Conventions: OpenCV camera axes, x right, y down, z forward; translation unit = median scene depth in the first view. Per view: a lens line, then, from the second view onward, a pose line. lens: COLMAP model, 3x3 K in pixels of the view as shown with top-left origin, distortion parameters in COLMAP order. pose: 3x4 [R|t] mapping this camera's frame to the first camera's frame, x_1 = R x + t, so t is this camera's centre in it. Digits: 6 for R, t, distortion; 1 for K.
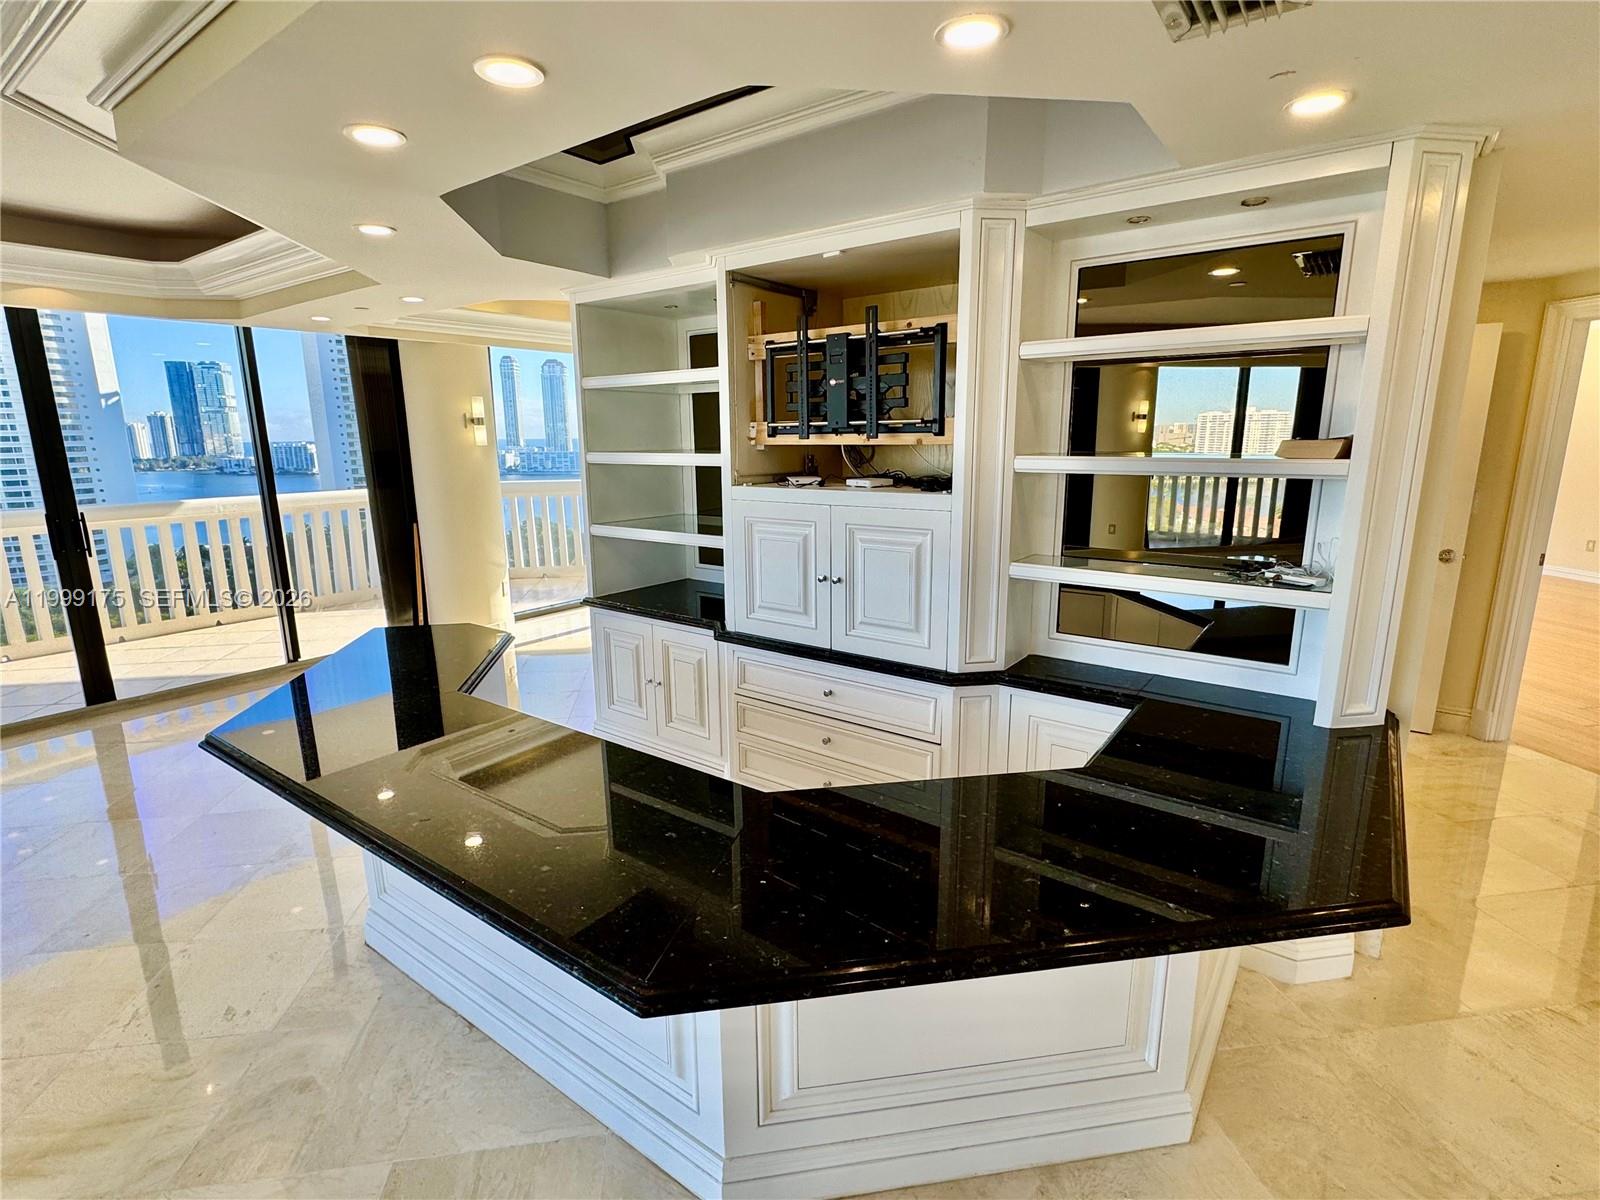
lens RADIAL K [[784.5, 0, 797.0], [0, 784.5, 599.6], [0, 0, 1]] dist [-0.002975, -0.000638]
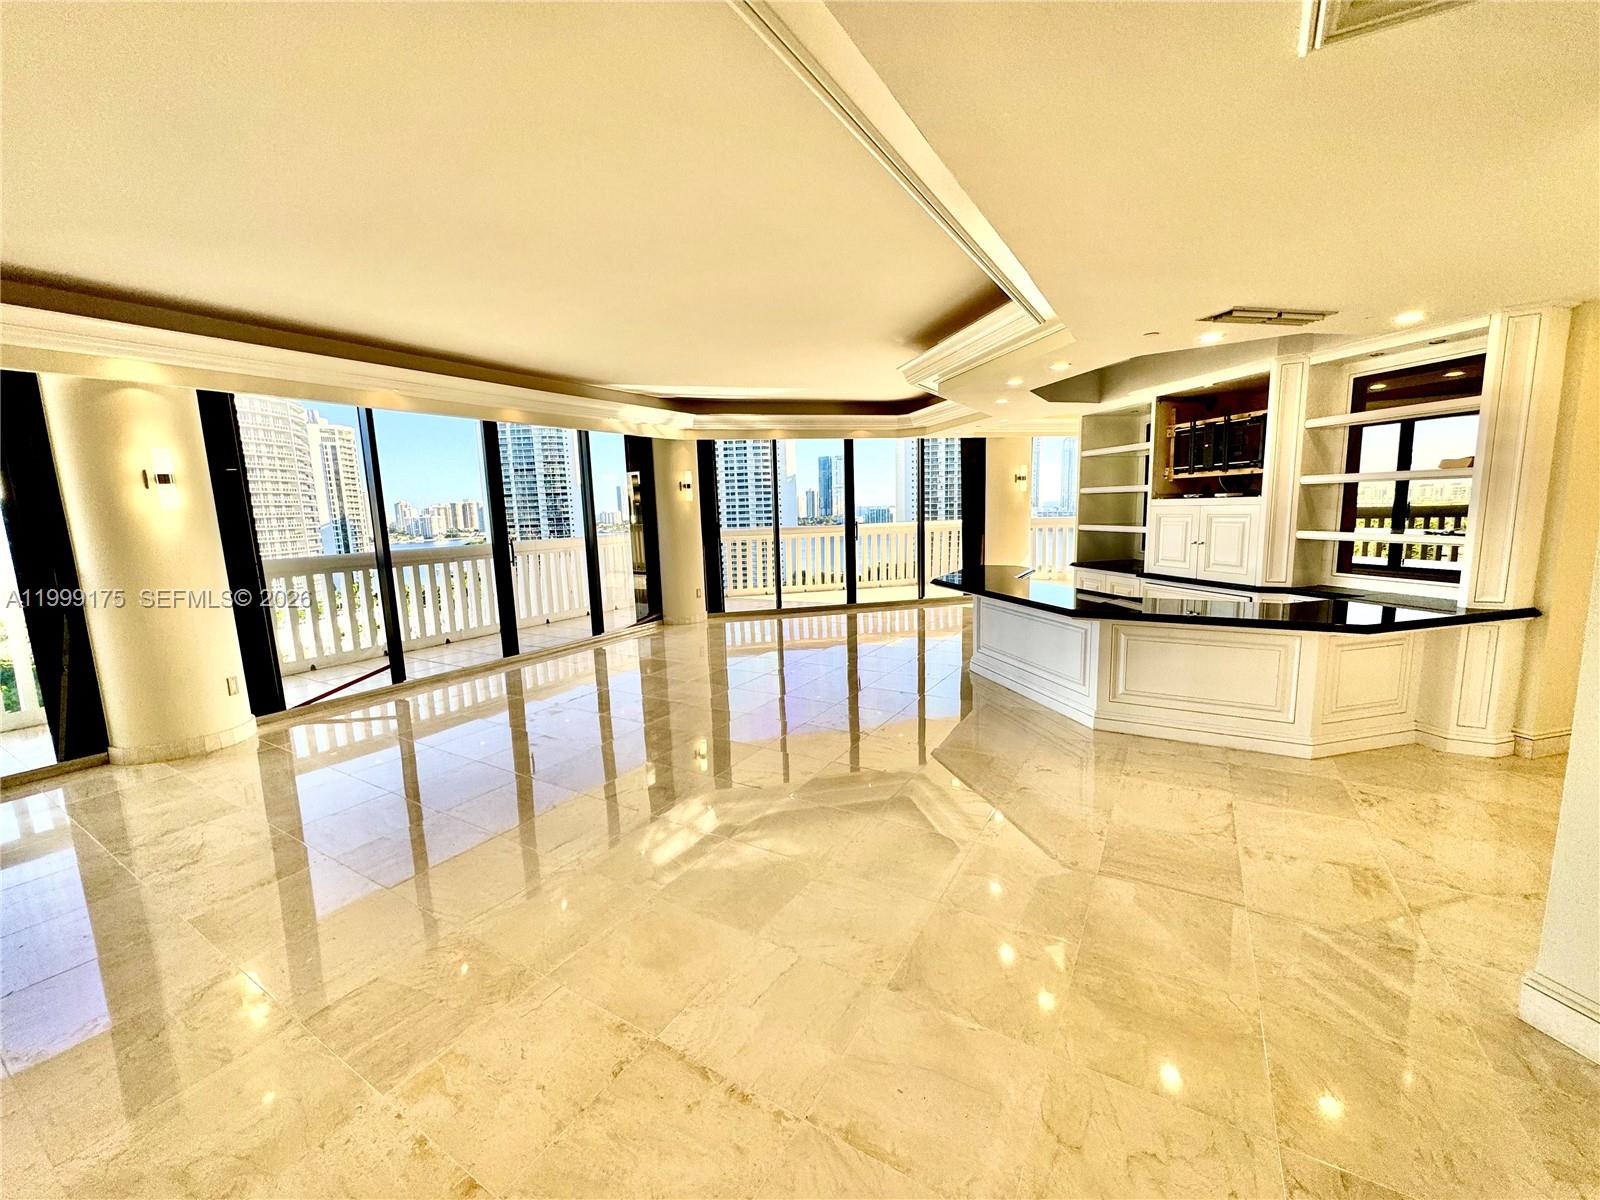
lens RADIAL K [[638.2, 0, 799.7], [0, 638.2, 596.7], [0, 0, 1]] dist [-0.000367, 0.000385]
pose [[0.770581, 0.074447, -0.632979, 0.295127], [-0.108187, 0.994021, -0.014795, 0.241284], [0.628093, 0.079881, 0.774027, -0.877610]]
